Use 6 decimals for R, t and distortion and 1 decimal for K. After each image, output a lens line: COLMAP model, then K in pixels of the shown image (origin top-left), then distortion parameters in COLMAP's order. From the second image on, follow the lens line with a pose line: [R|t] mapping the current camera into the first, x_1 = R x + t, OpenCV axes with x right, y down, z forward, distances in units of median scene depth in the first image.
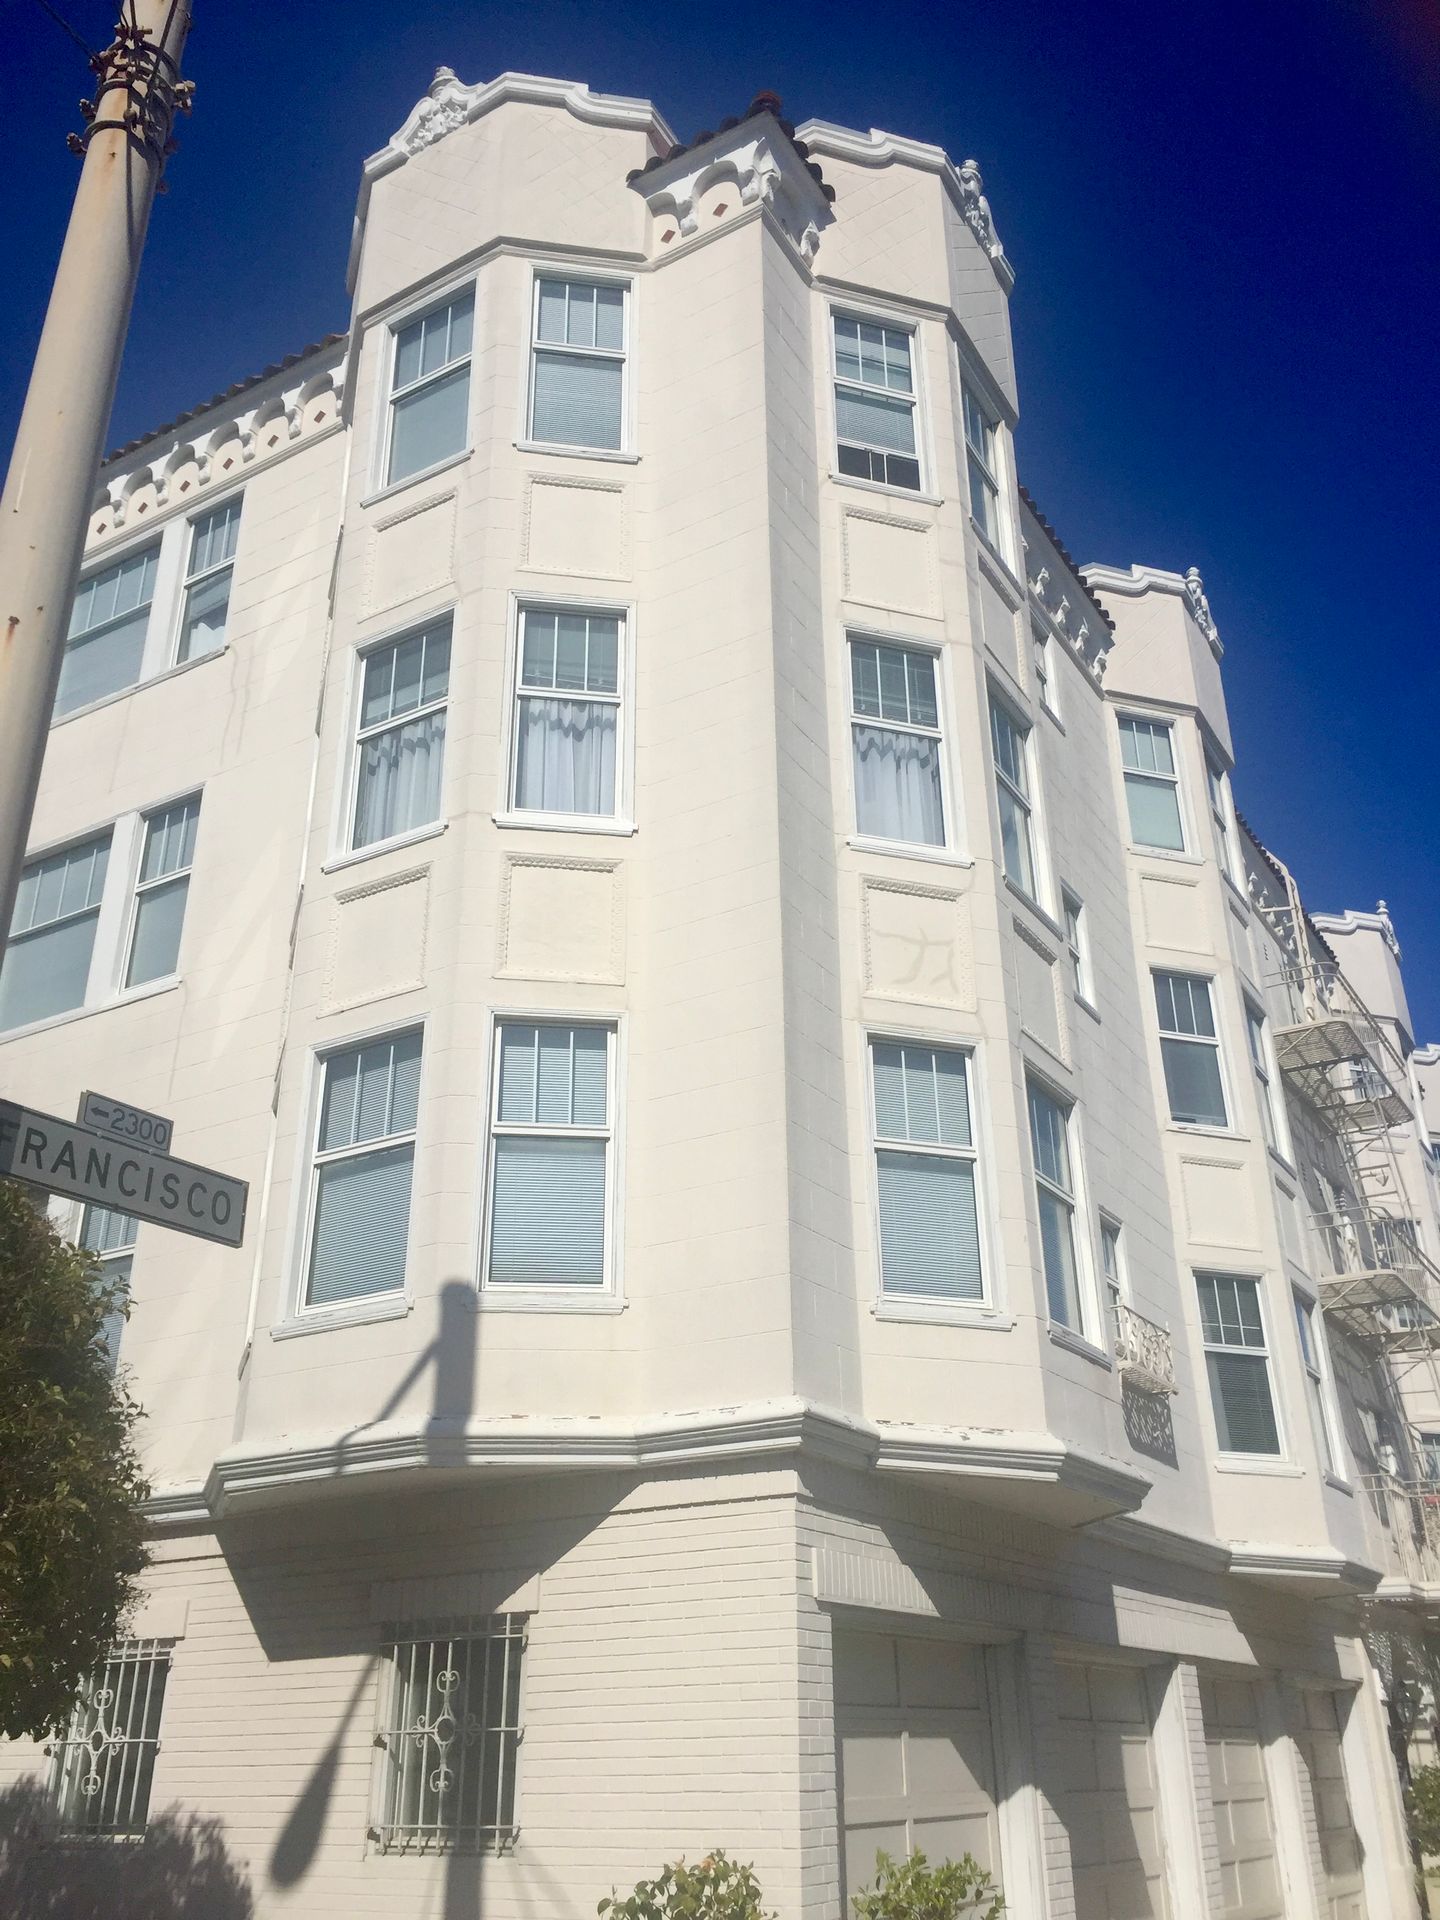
lens RADIAL K [[1623.9, 0, 720.0], [0, 1623.9, 960.0], [0, 0, 1]] dist [0.073314, -0.130349]
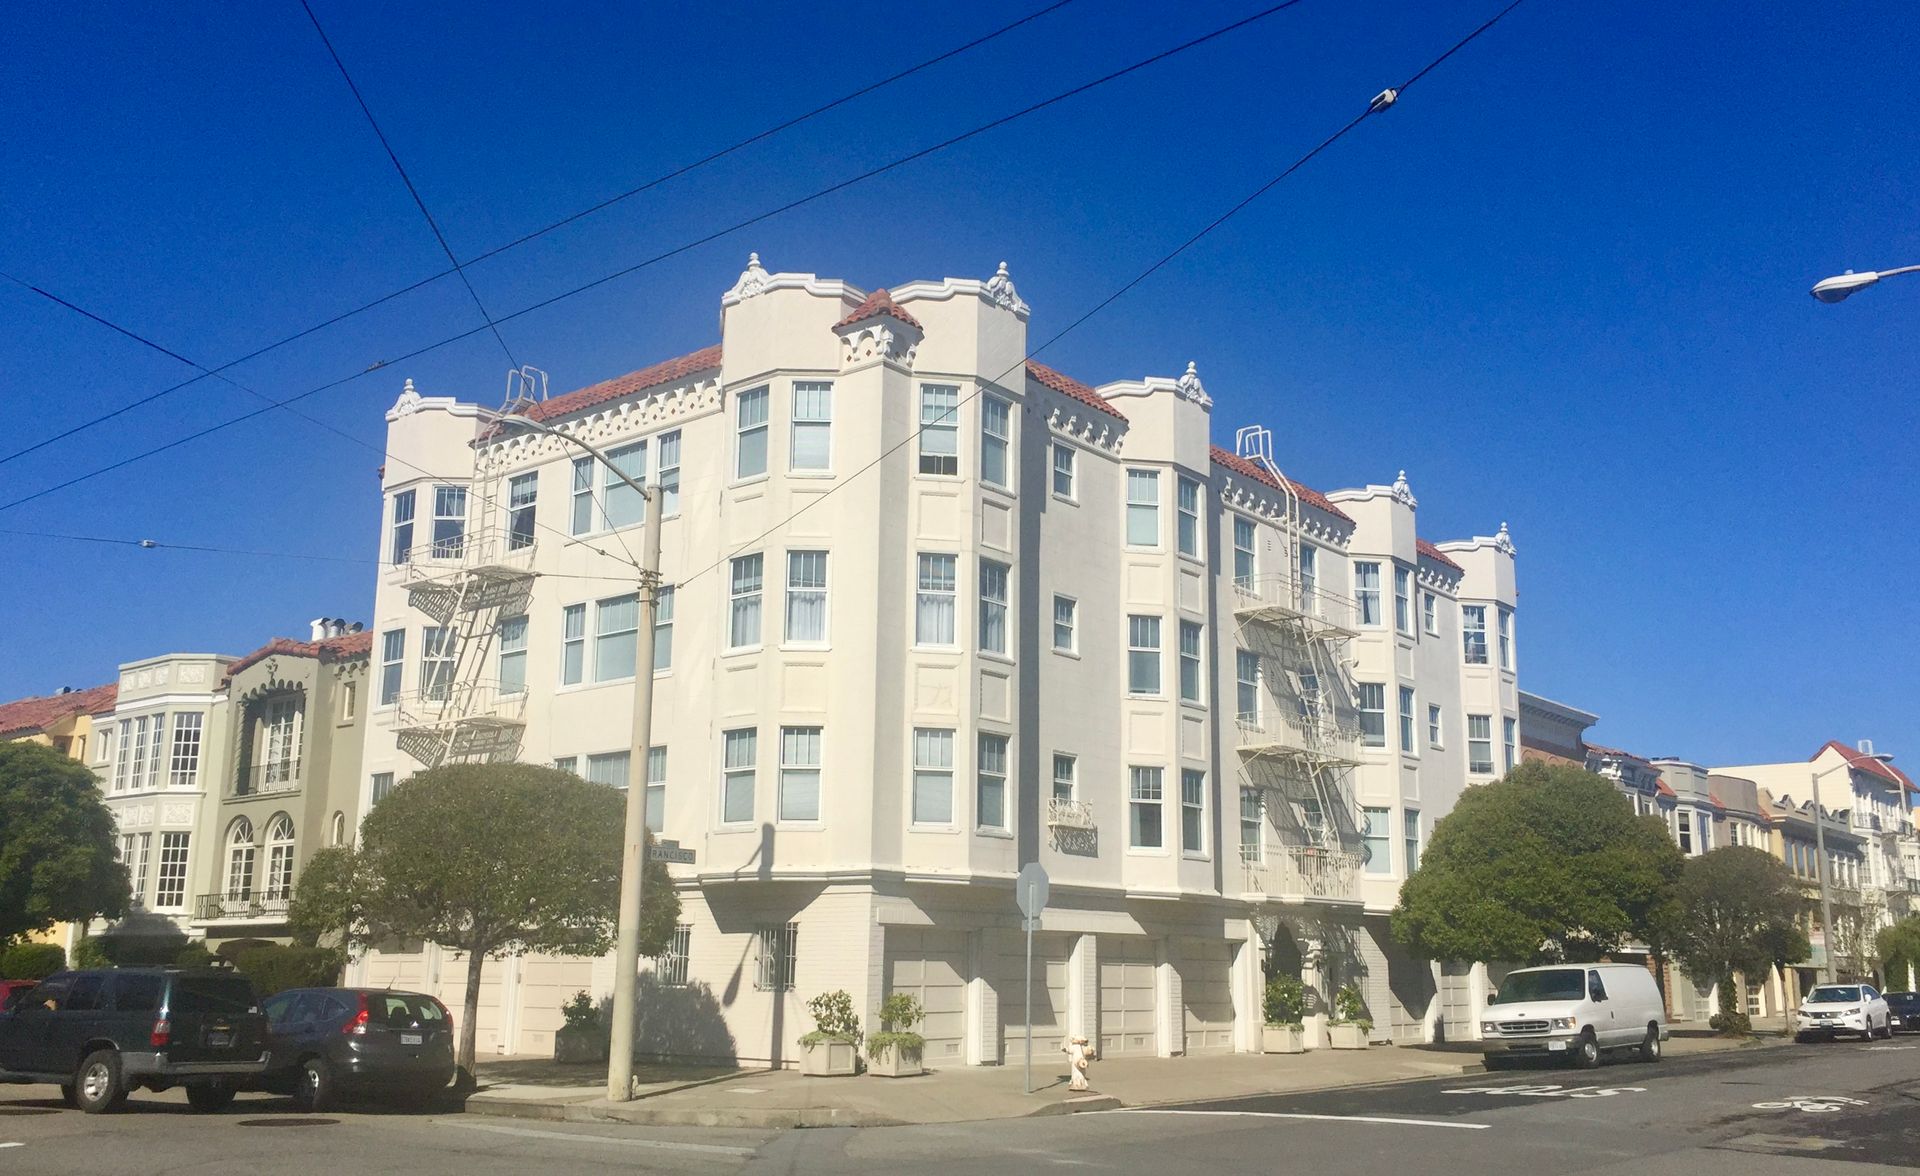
lens RADIAL K [[1642.1, 0, 960.0], [0, 1642.1, 588.0], [0, 0, 1]] dist [0.055063, 0.004372]
pose [[0.988757, -0.011837, -0.149059, 0.526483], [0.045436, 0.973510, 0.224086, -0.723707], [0.142458, -0.228339, 0.963103, -1.454985]]
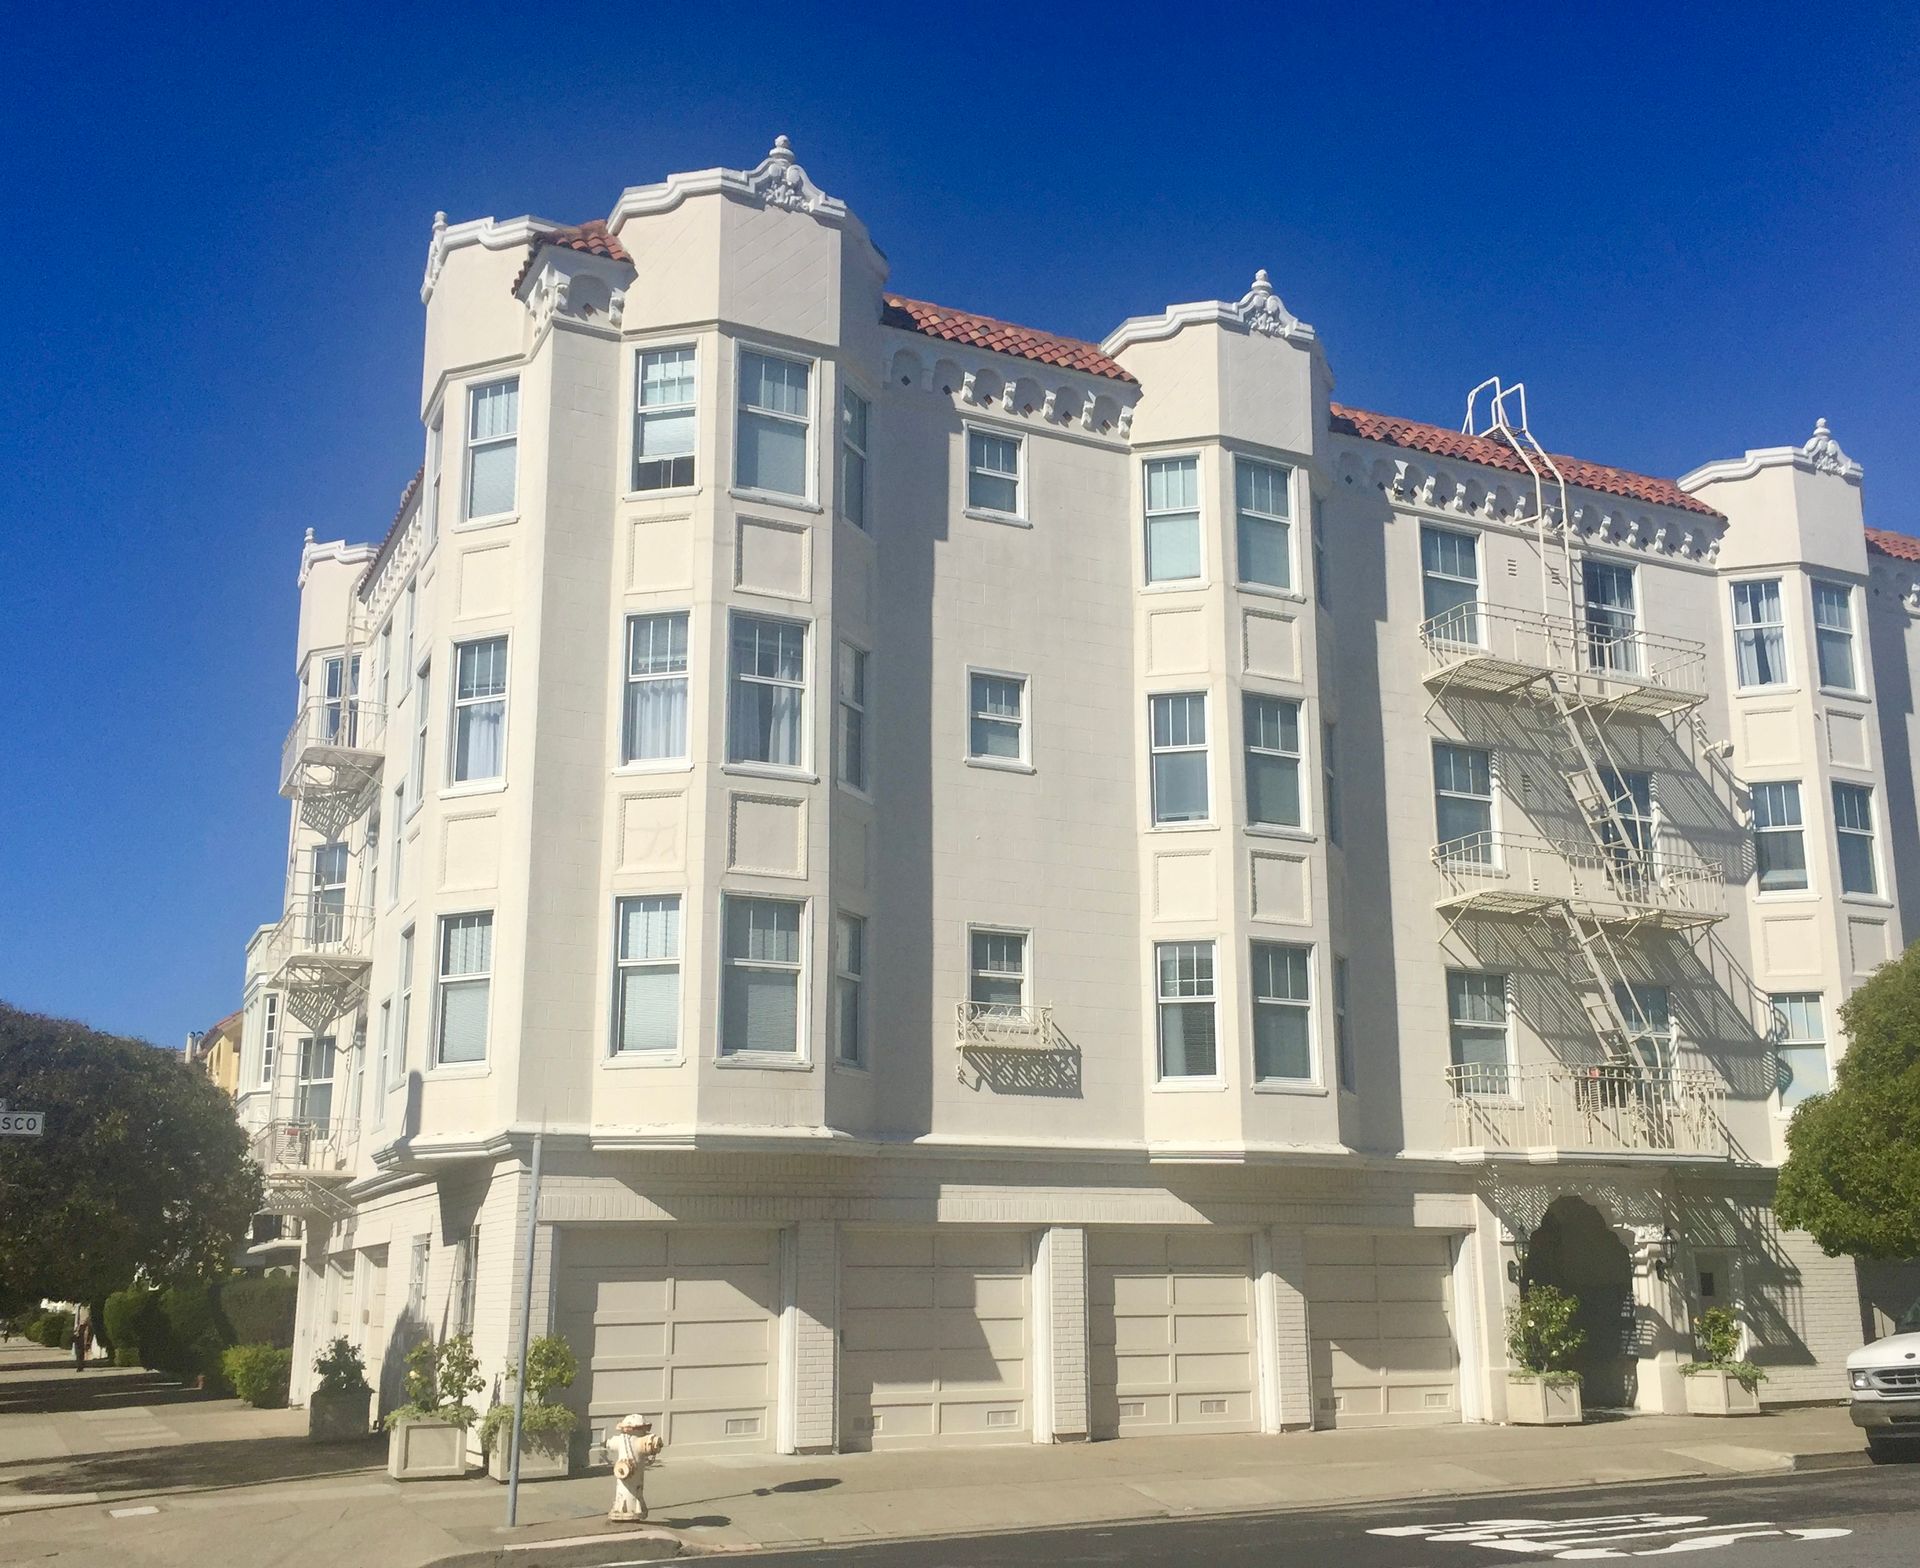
lens RADIAL K [[1907.2, 0, 1038.1], [0, 1907.2, 834.1], [0, 0, 1]] dist [0.063520, -0.027744]
pose [[0.855600, -0.117802, -0.504056, 1.318704], [0.229494, 0.959155, 0.165389, -0.219301], [0.463985, -0.257185, 0.847688, -0.409408]]
